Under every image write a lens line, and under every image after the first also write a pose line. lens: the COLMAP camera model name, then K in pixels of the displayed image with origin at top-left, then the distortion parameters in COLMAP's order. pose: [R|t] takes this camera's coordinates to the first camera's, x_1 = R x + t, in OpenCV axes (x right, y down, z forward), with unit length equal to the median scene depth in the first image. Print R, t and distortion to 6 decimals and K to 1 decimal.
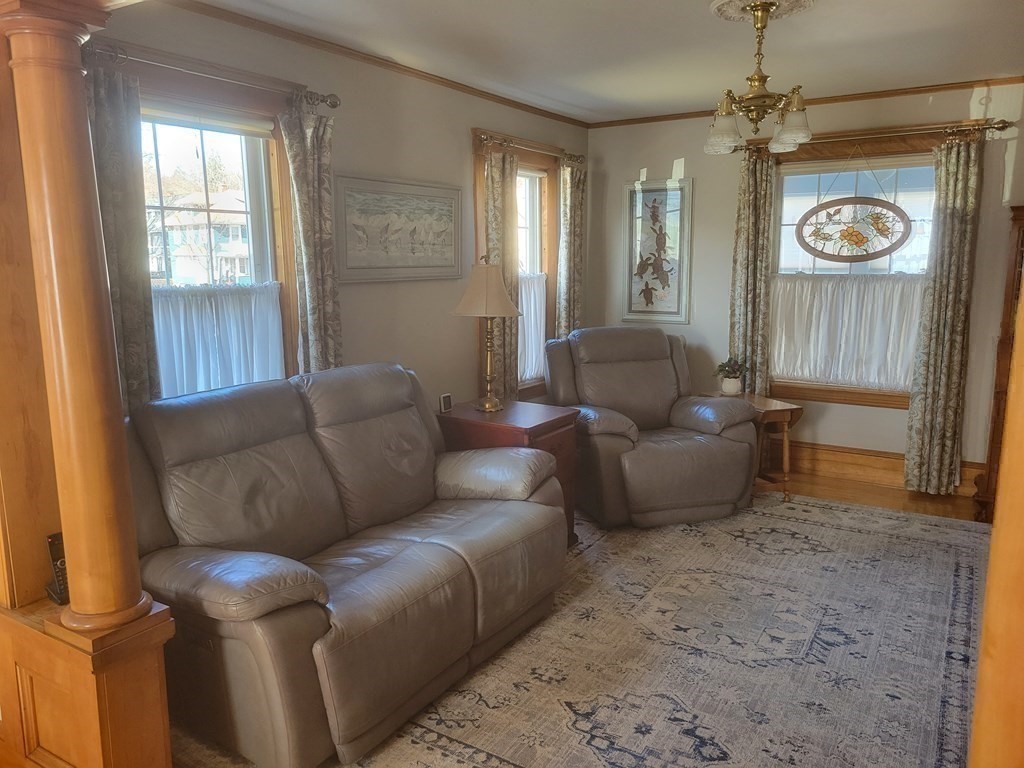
lens RADIAL K [[764.4, 0, 519.4], [0, 764.4, 388.1], [0, 0, 1]] dist [0.054052, -0.037057]
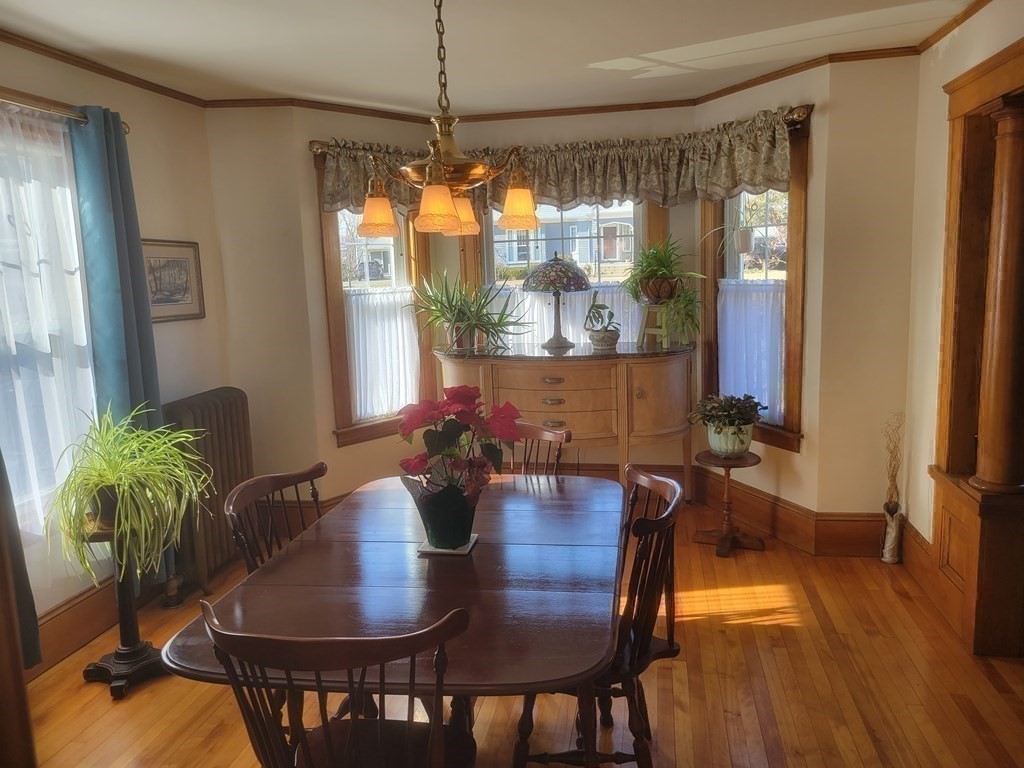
lens RADIAL K [[764.4, 0, 518.6], [0, 764.4, 377.7], [0, 0, 1]] dist [0.054052, -0.037057]
pose [[0.366148, 0.126392, -0.921933, 0.207676], [-0.125338, 0.988403, 0.085727, 0.027218], [0.922077, 0.084164, 0.377744, -0.191532]]
